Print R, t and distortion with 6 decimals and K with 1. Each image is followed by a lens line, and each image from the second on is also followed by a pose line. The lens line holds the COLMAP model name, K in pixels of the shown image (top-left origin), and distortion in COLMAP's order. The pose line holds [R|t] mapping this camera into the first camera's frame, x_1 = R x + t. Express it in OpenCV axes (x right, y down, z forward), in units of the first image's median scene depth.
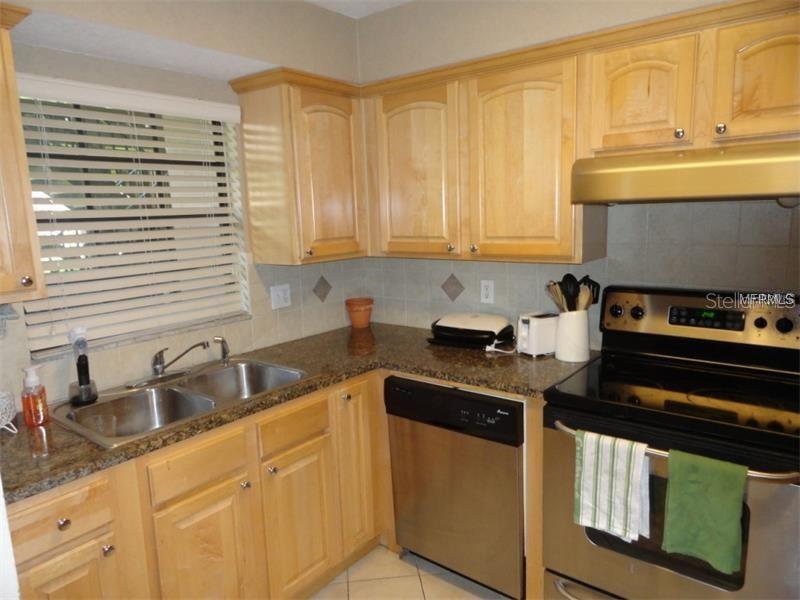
lens RADIAL K [[550.2, 0, 399.4], [0, 550.2, 301.0], [0, 0, 1]] dist [-0.006086, 0.003767]
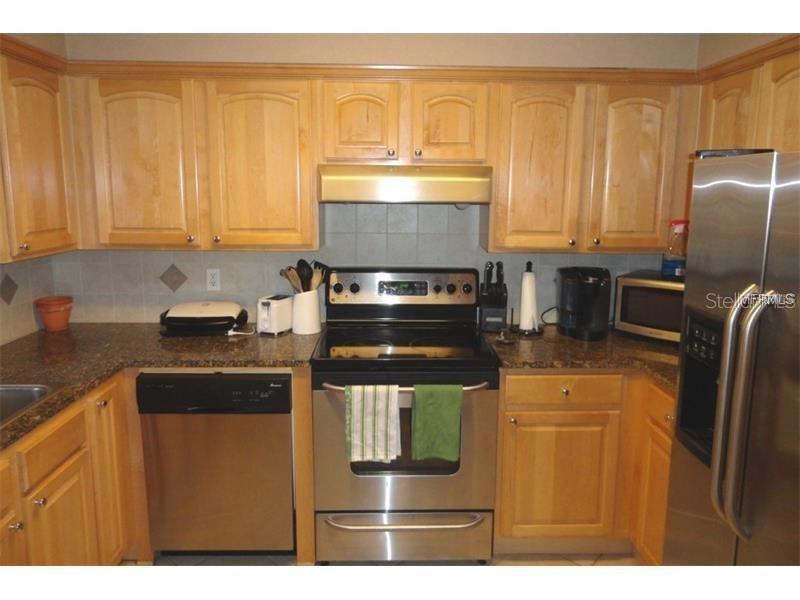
lens RADIAL K [[550.2, 0, 401.5], [0, 550.2, 271.7], [0, 0, 1]] dist [-0.006086, 0.003767]
pose [[0.764585, -0.056264, 0.642062, -0.285936], [0.070280, 0.997520, 0.003721, -0.013634], [-0.640679, 0.042279, 0.766644, -0.032350]]
